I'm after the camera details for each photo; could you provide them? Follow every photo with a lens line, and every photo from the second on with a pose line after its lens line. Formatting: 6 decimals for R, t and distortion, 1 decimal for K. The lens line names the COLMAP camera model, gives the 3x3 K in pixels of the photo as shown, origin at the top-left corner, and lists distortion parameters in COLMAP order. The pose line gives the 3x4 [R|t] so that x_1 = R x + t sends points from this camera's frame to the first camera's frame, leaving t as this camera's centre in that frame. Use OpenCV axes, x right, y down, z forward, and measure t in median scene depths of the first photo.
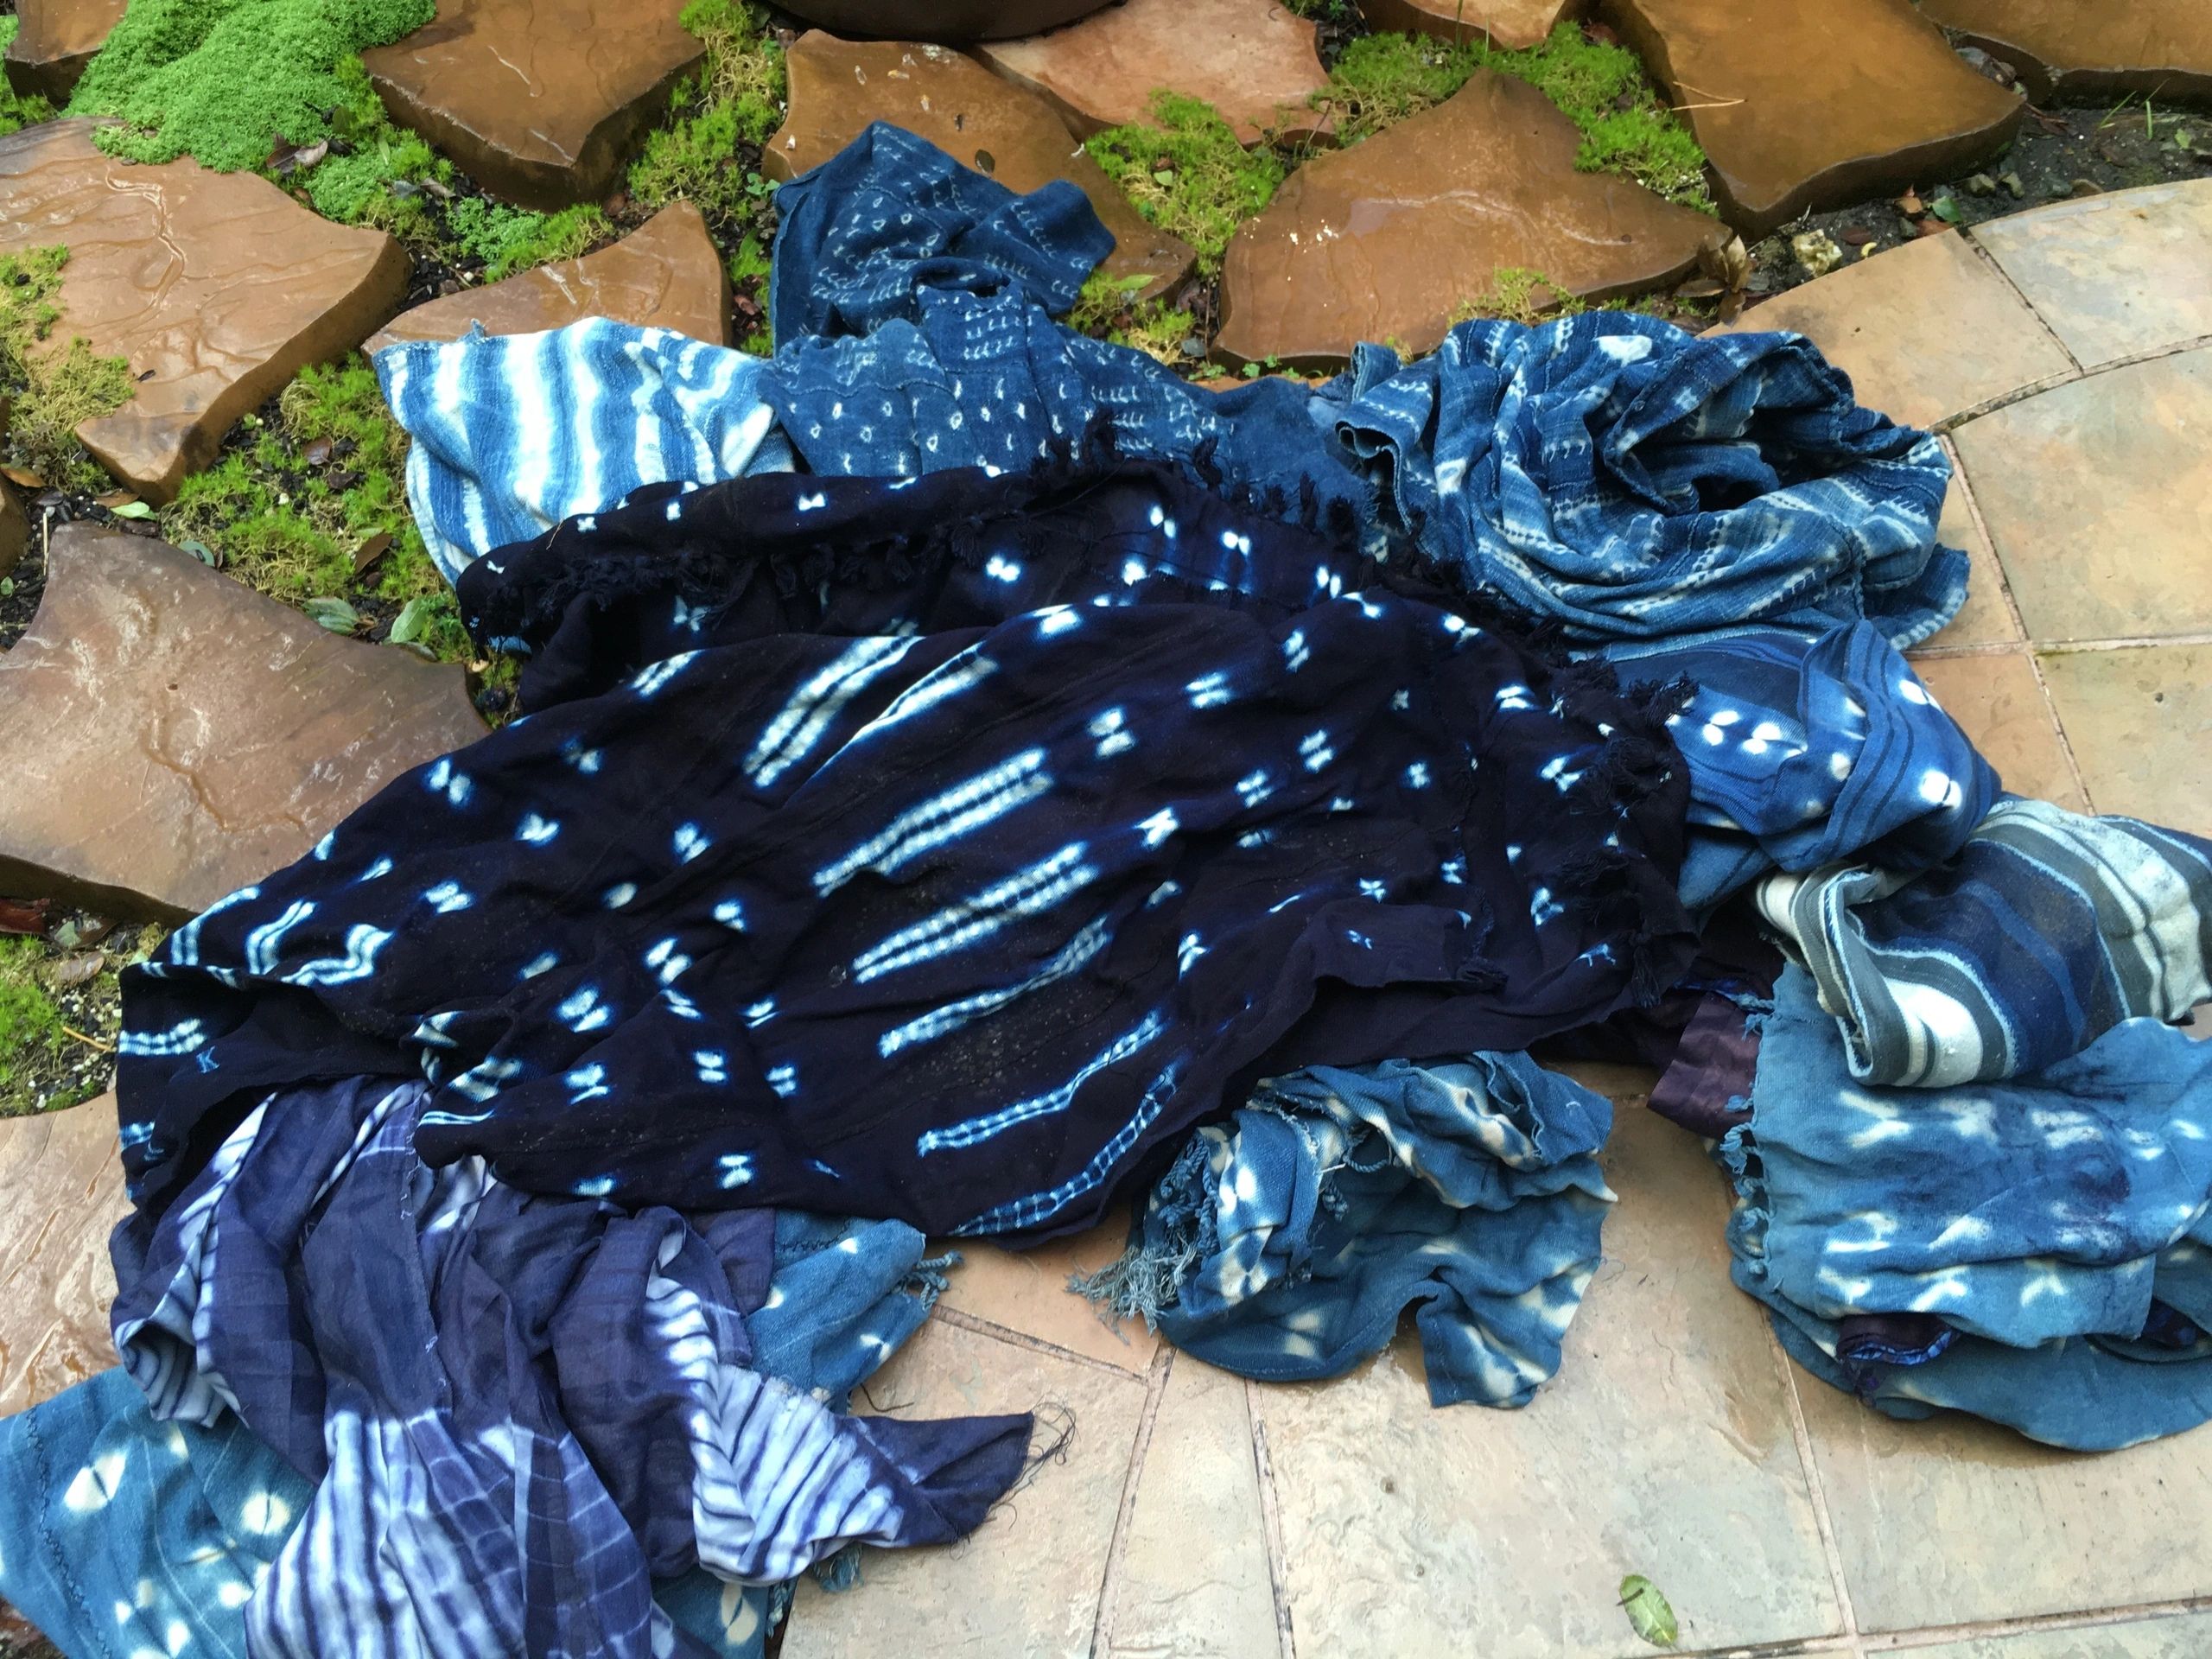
lens RADIAL K [[2021.4, 0, 1085.7], [0, 2021.4, 814.9], [0, 0, 1]] dist [0.058027, -0.085803]
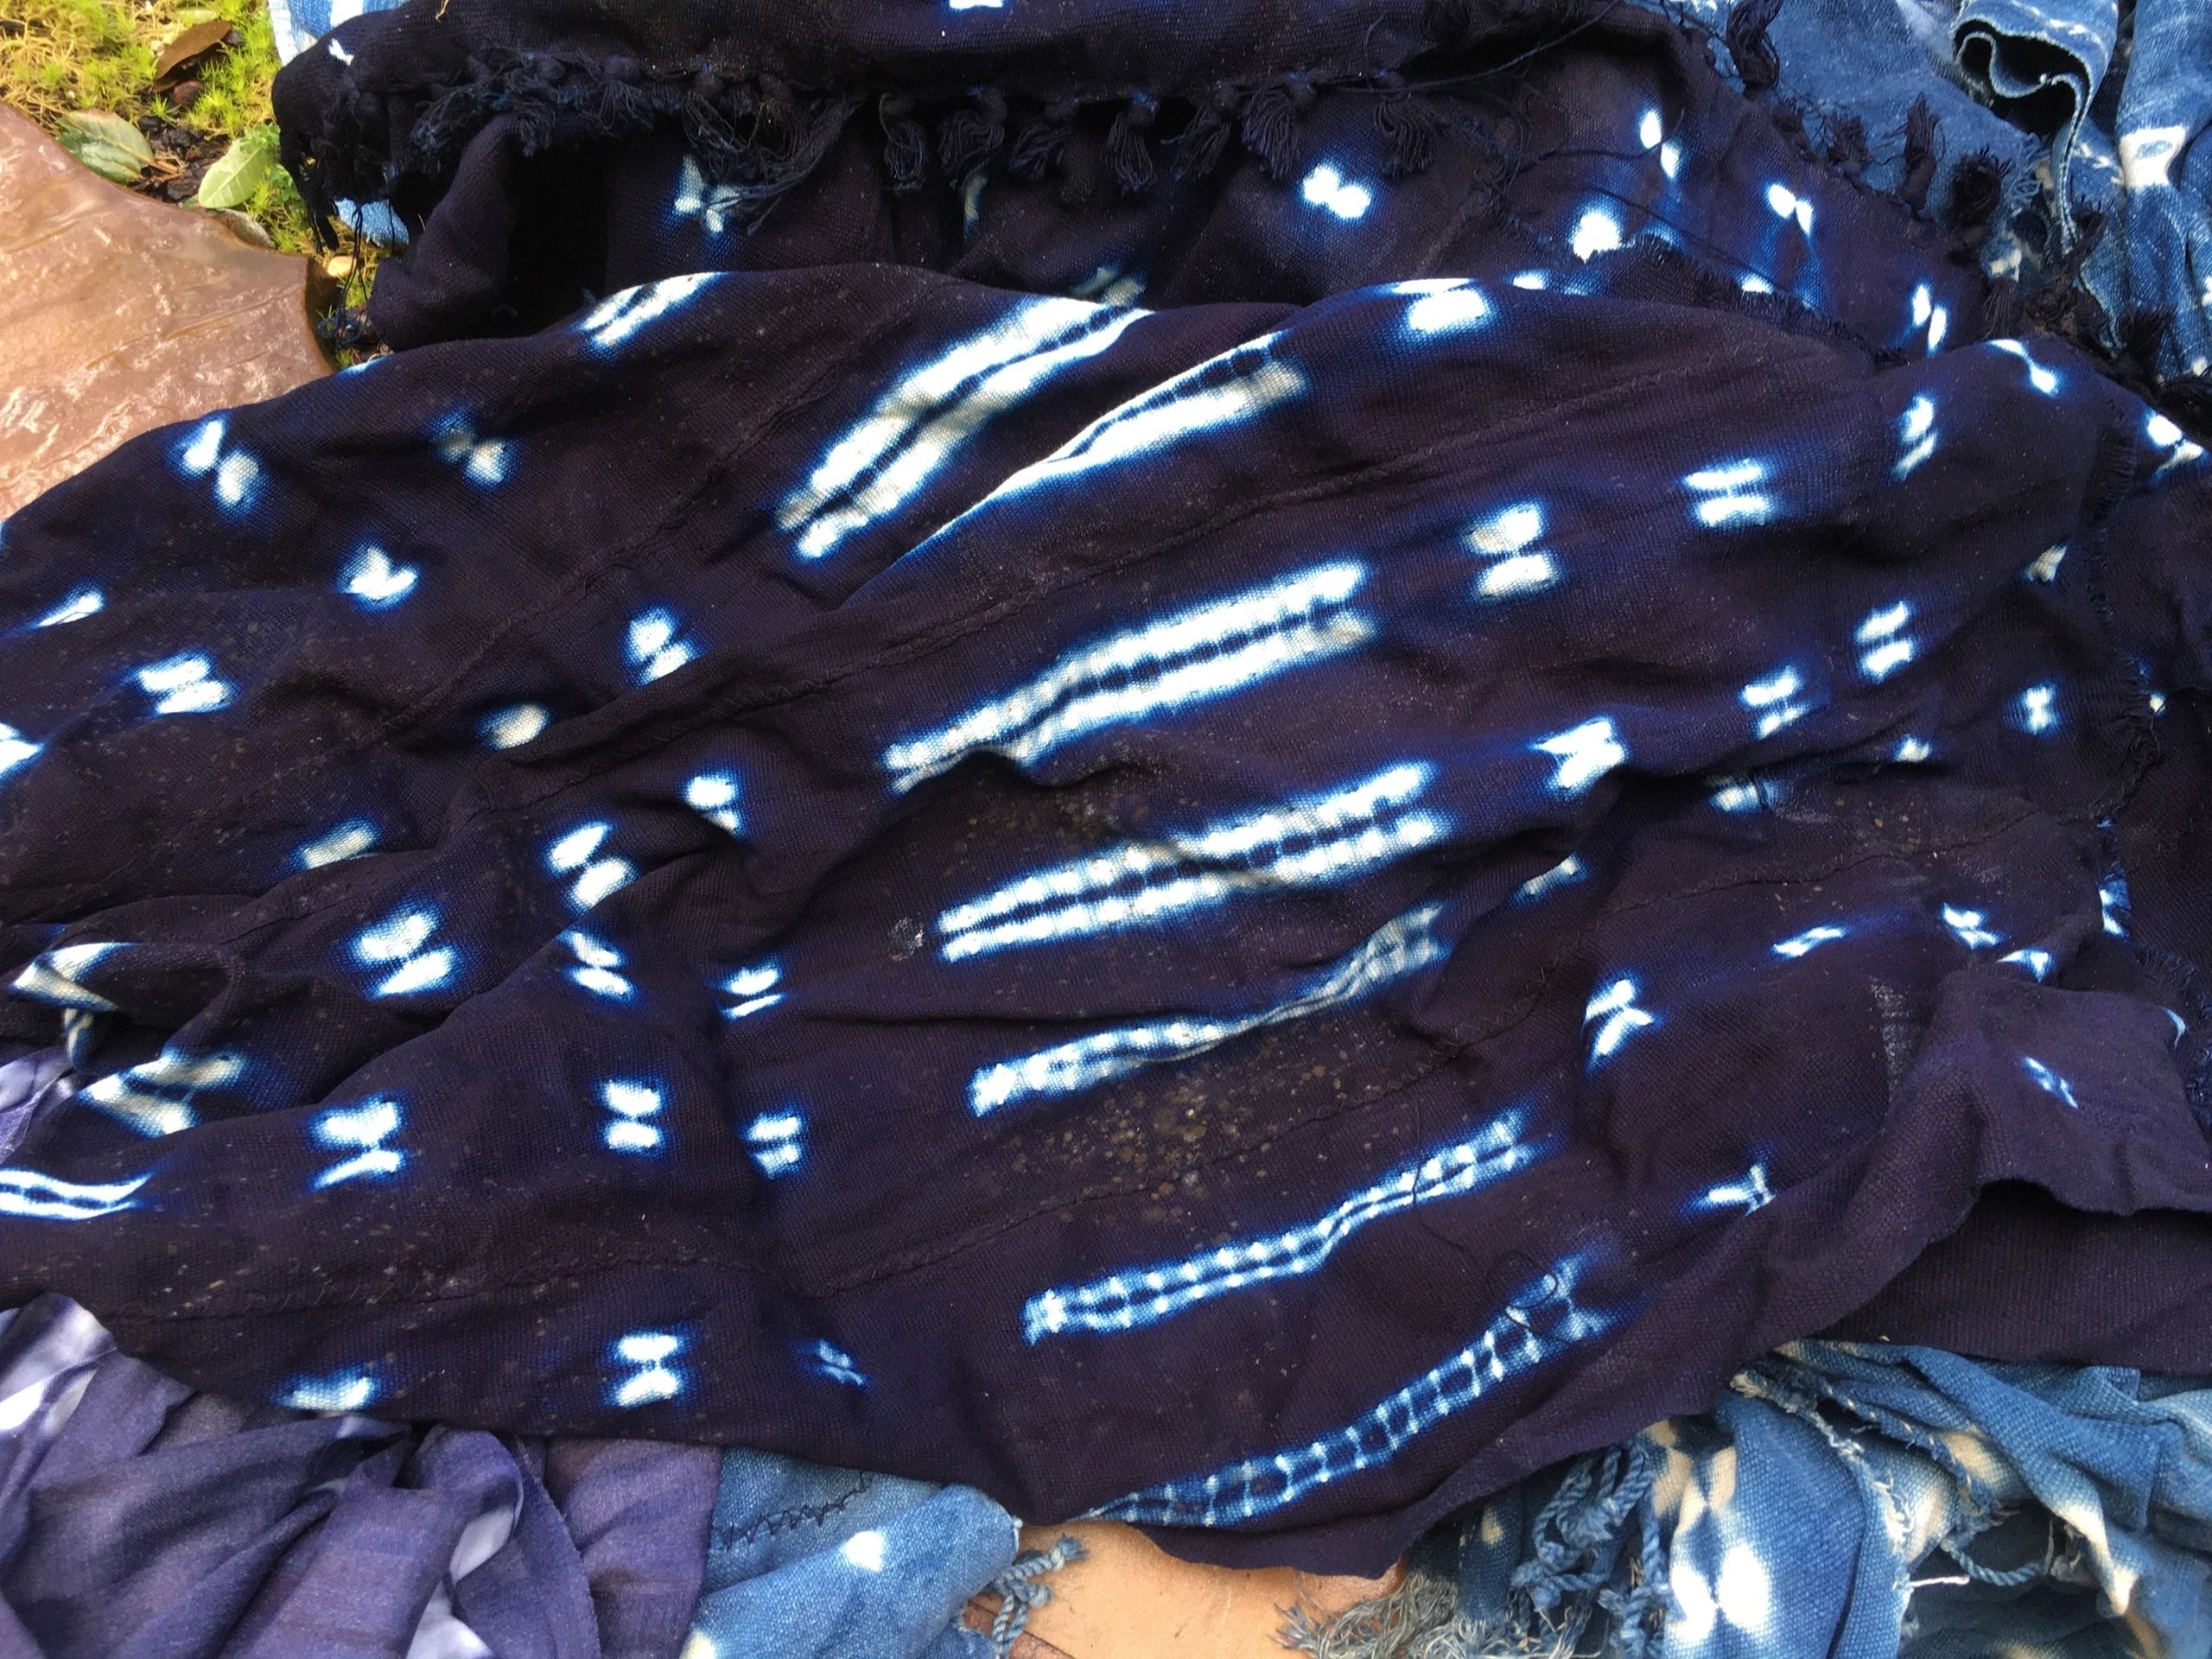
lens RADIAL K [[2021.4, 0, 1129.1], [0, 2021.4, 836.4], [0, 0, 1]] dist [0.058027, -0.085803]
pose [[0.990096, 0.140134, 0.008464, -0.074325], [-0.140187, 0.983623, 0.113285, -0.014614], [0.007549, -0.113349, 0.993527, 0.486598]]
